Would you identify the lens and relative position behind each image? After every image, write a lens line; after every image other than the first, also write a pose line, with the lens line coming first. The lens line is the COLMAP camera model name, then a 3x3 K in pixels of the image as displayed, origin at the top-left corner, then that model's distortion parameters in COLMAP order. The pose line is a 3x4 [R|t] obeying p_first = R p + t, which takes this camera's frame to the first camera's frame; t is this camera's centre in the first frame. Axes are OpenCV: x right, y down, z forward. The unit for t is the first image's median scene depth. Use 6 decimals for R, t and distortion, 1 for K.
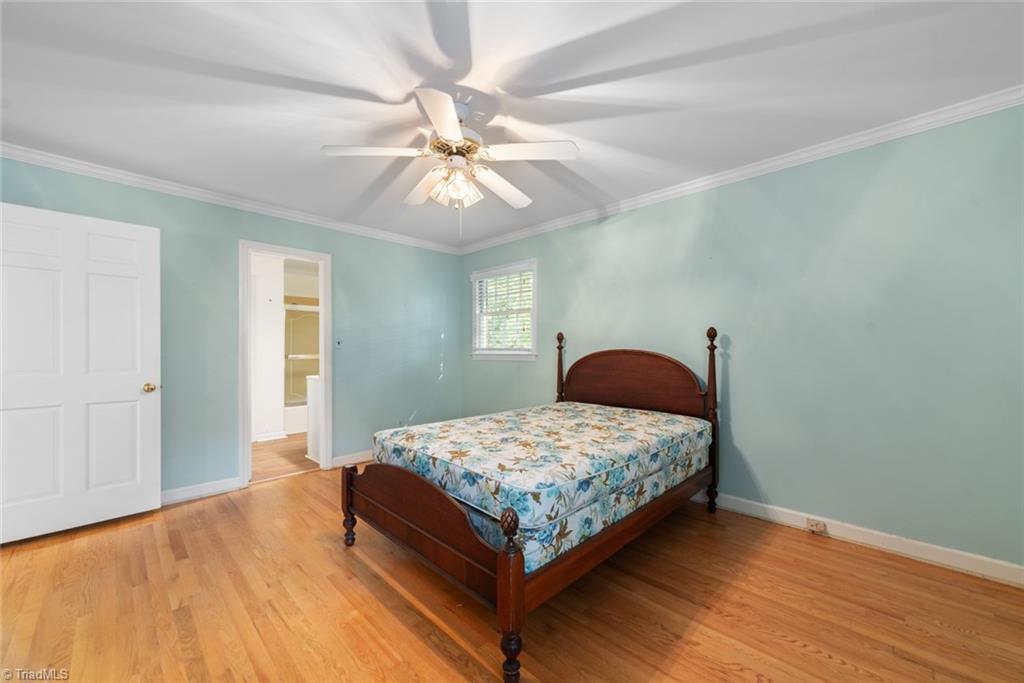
lens RADIAL K [[393.4, 0, 518.3], [0, 393.4, 346.1], [0, 0, 1]] dist [0.003106, 0.003501]
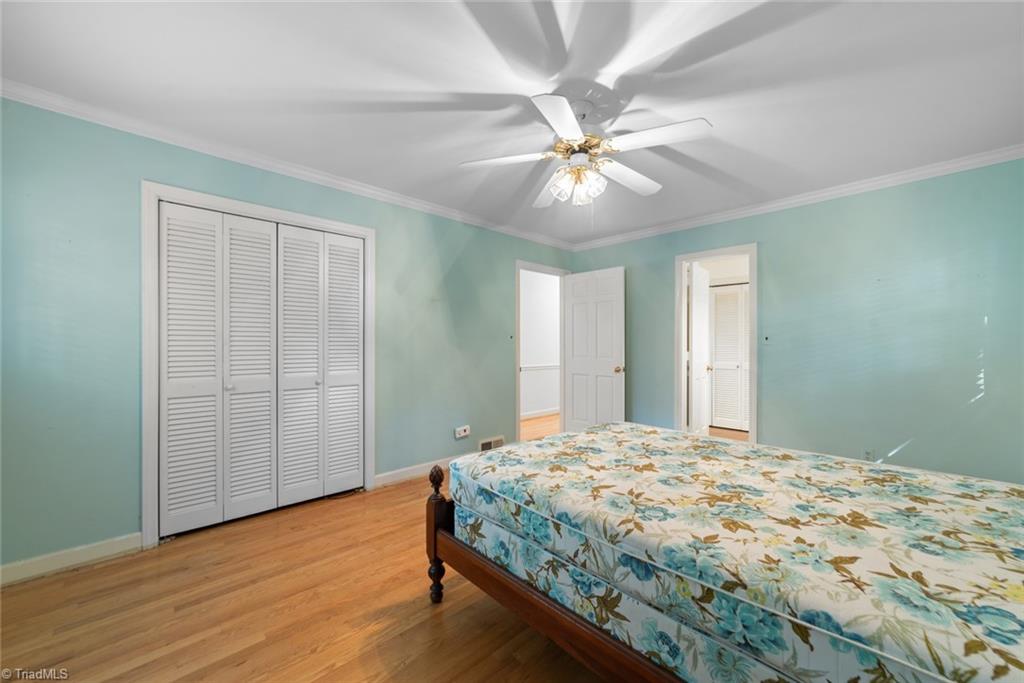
lens RADIAL K [[393.4, 0, 506.1], [0, 393.4, 343.8], [0, 0, 1]] dist [0.003106, 0.003501]
pose [[-0.049656, 0.000179, -0.998766, 0.694767], [-0.000929, 1.000000, 0.000226, 0.000727], [0.998766, 0.000939, -0.049656, 0.703059]]
